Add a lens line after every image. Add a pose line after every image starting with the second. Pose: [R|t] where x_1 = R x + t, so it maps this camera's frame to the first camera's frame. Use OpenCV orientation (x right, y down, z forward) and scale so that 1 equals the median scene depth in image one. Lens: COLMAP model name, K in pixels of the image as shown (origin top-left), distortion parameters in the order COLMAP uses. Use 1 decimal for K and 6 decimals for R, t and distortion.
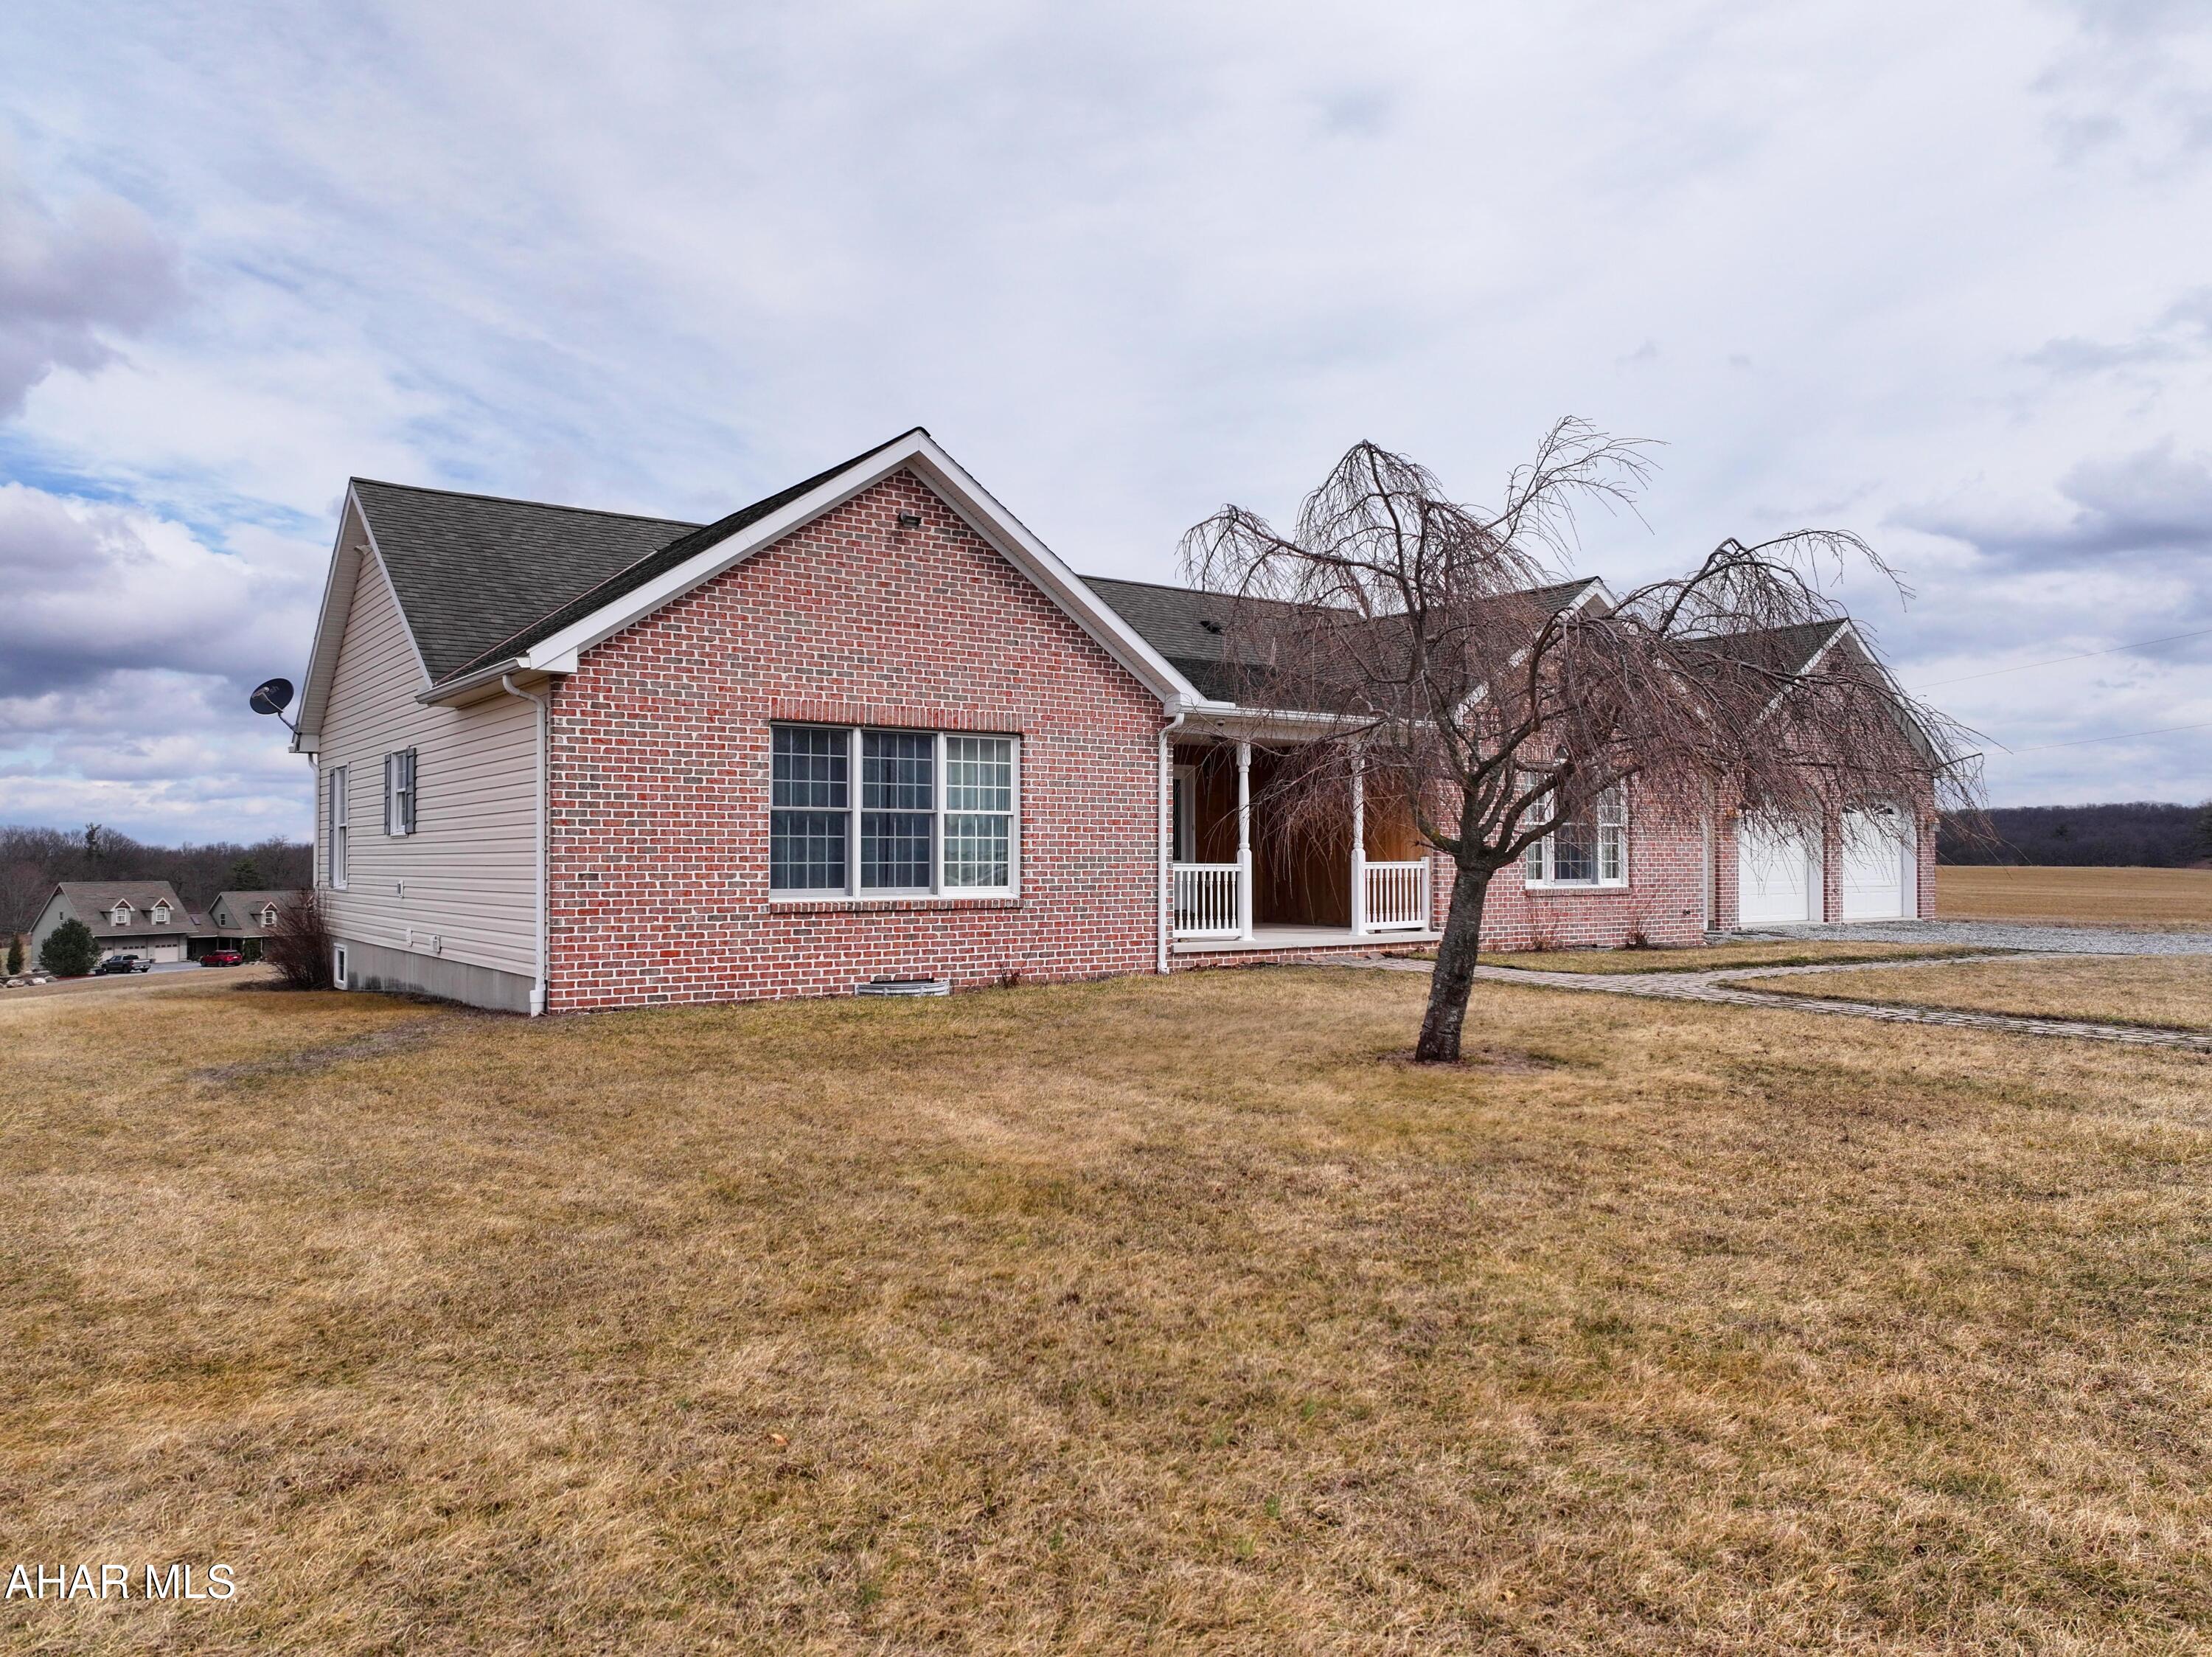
lens RADIAL K [[1563.9, 0, 1121.7], [0, 1563.9, 845.5], [0, 0, 1]] dist [-0.012243, 0.024704]
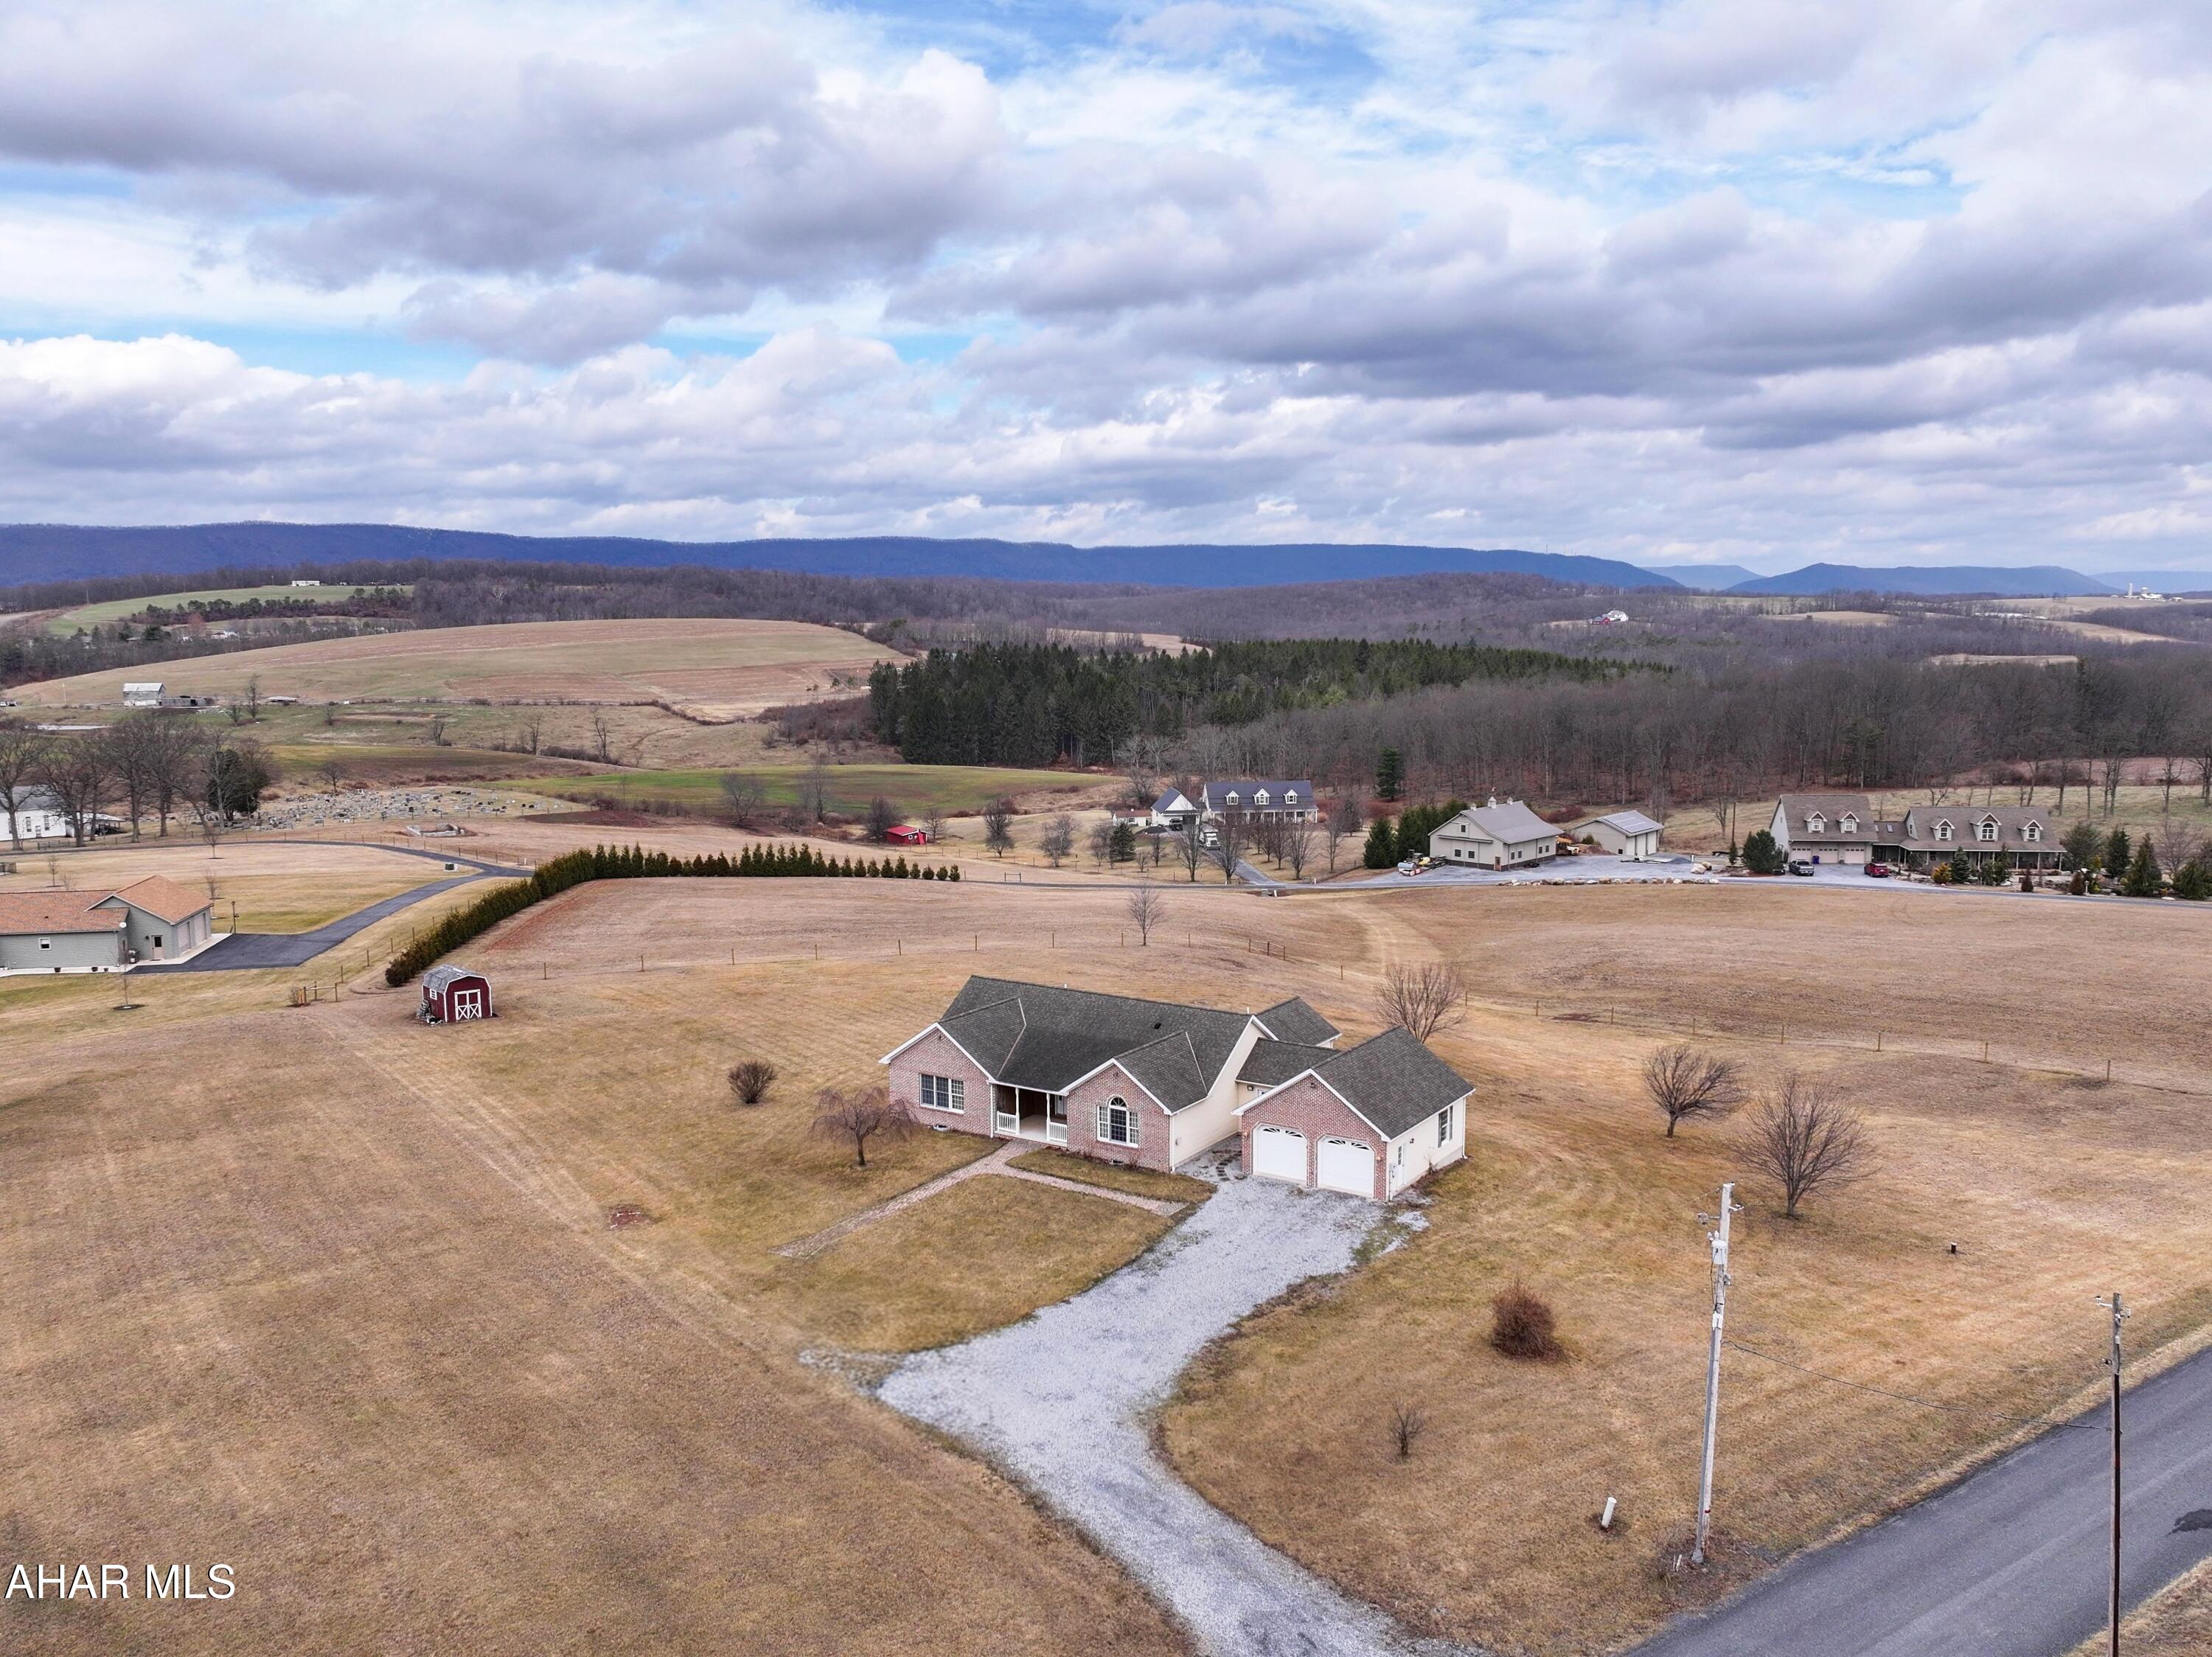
lens RADIAL K [[1801.1, 0, 1095.7], [0, 1801.1, 822.8], [0, 0, 1]] dist [0.007416, -0.007891]
pose [[0.353275, 0.118782, -0.927948, 5.102993], [0.012358, 0.991228, 0.131587, -1.574863], [0.935438, -0.057954, 0.348708, -0.499944]]
